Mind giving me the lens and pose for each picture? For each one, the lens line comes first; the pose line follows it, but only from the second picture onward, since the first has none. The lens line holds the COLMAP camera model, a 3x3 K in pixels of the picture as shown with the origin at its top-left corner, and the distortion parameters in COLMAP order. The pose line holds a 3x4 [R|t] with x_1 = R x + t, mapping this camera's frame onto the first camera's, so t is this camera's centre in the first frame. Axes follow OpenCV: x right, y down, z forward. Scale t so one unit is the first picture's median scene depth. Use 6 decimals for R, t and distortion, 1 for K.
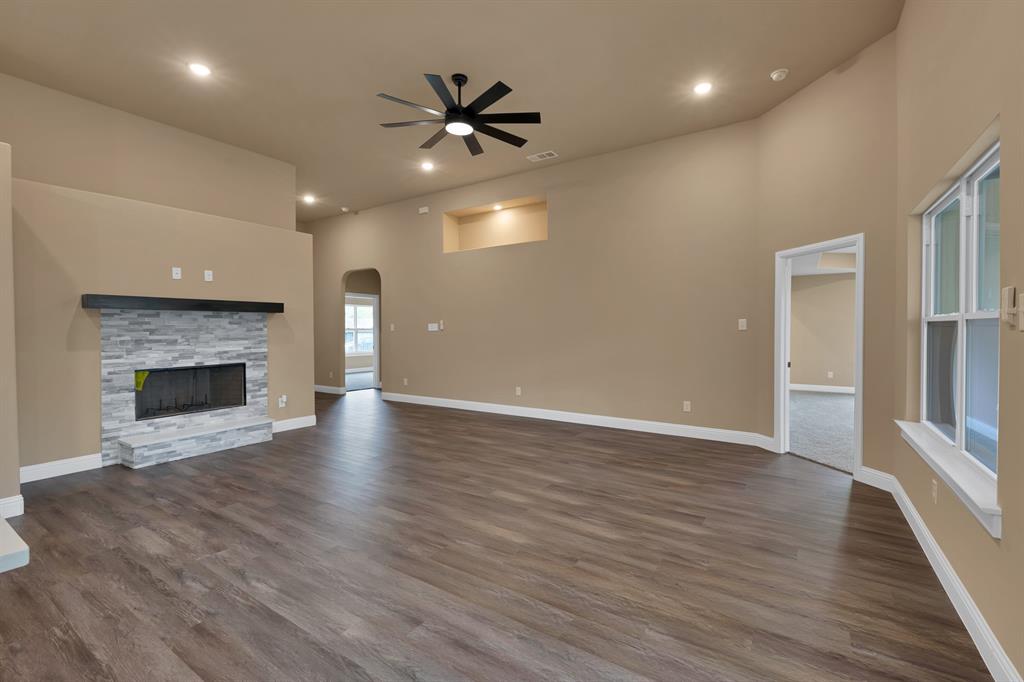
lens RADIAL K [[446.1, 0, 524.4], [0, 446.1, 331.6], [0, 0, 1]] dist [-0.000593, 0.000768]
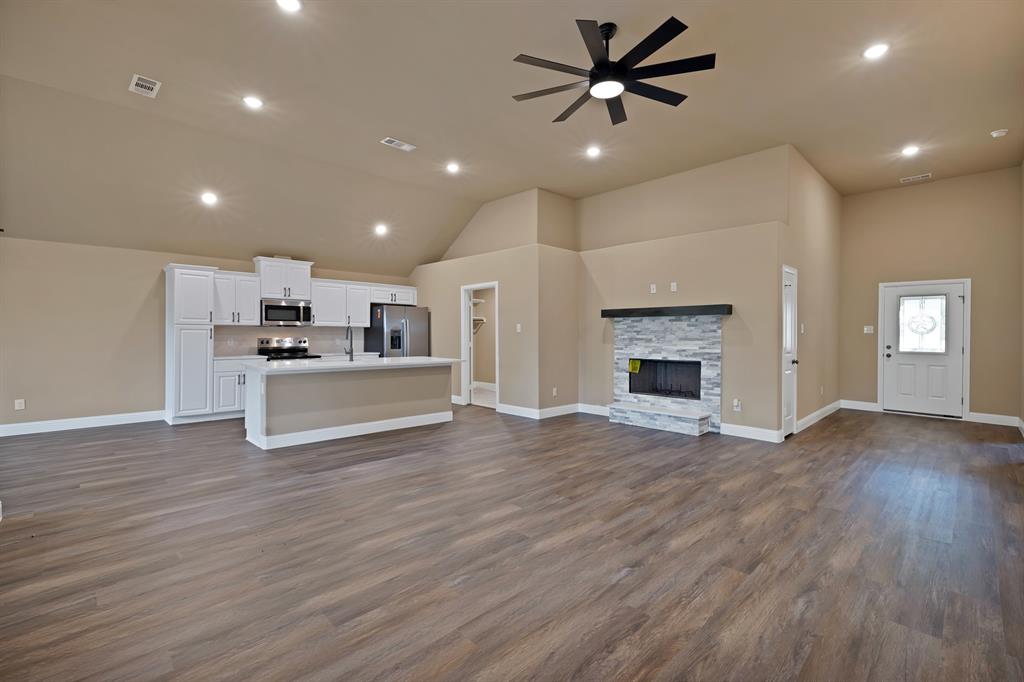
lens RADIAL K [[446.1, 0, 503.7], [0, 446.1, 329.4], [0, 0, 1]] dist [-0.000593, 0.000768]
pose [[-0.241697, -0.006019, -0.970333, 0.671879], [-0.006802, 0.999967, -0.004509, -0.000214], [0.970328, 0.005510, -0.241730, 0.964342]]
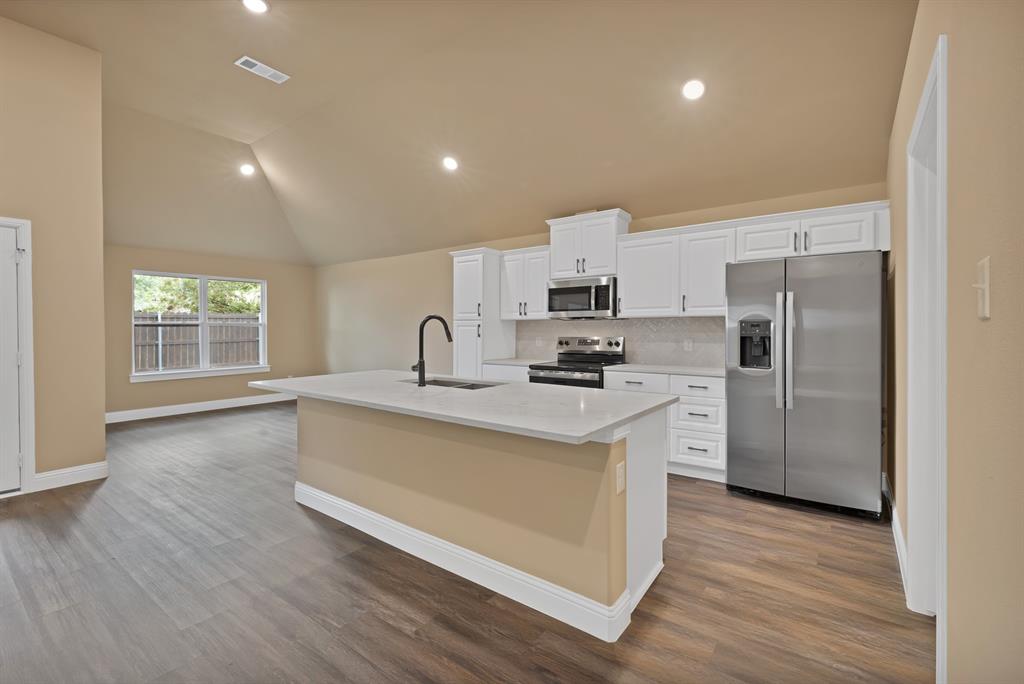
lens RADIAL K [[446.1, 0, 513.3], [0, 446.1, 336.9], [0, 0, 1]] dist [-0.000593, 0.000768]
pose [[-0.998604, 0.001906, 0.052795, -0.638859], [0.002795, 0.999856, 0.016762, 0.010167], [-0.052756, 0.016886, -0.998465, 0.847903]]
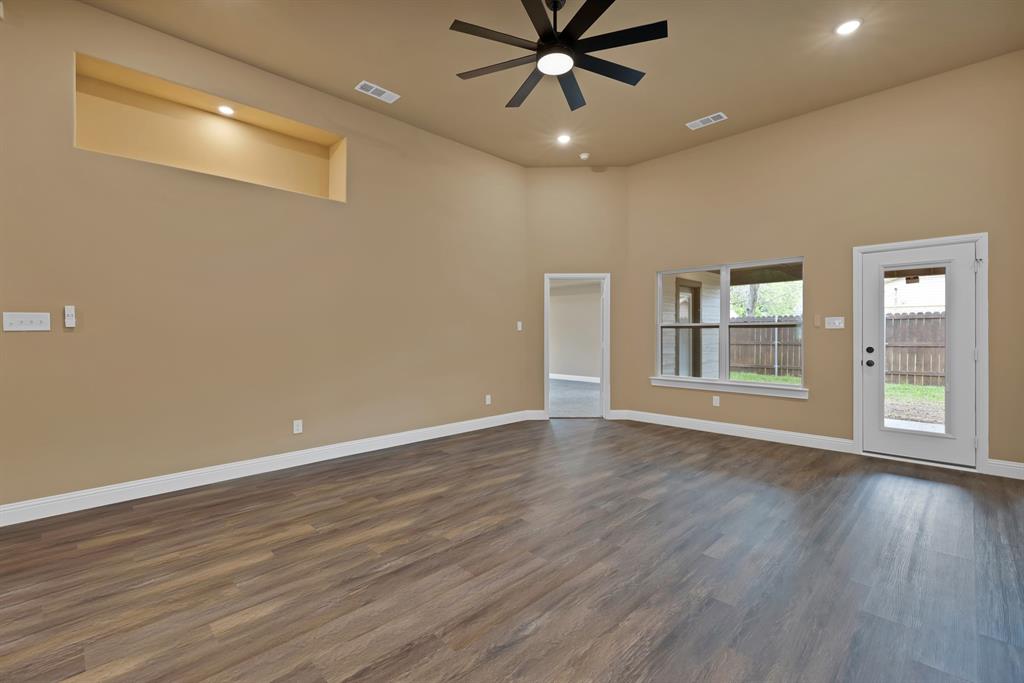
lens RADIAL K [[446.1, 0, 511.5], [0, 446.1, 333.1], [0, 0, 1]] dist [-0.000593, 0.000768]
pose [[0.221403, -0.000710, 0.975182, -0.857348], [0.007524, 0.999971, -0.000980, 0.004779], [-0.975153, 0.007554, 0.221402, 0.857779]]
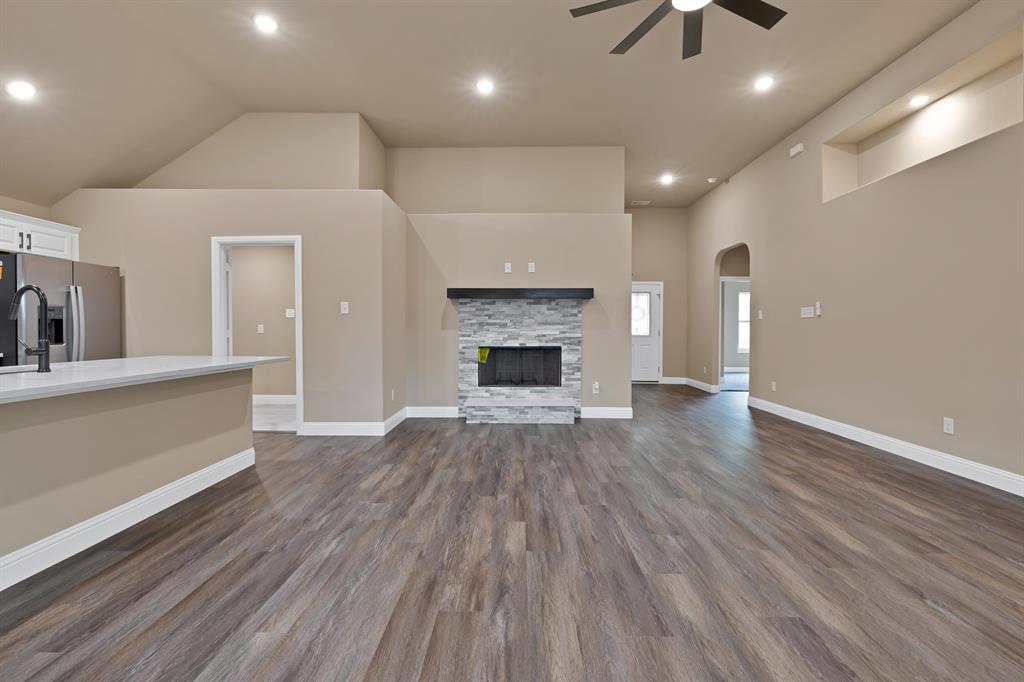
lens RADIAL K [[446.1, 0, 507.4], [0, 446.1, 323.9], [0, 0, 1]] dist [-0.000593, 0.000768]
pose [[0.520075, -0.002572, -0.854117, 0.257252], [-0.009012, 0.999923, -0.008498, 0.032240], [0.854073, 0.012117, 0.520012, 0.413379]]
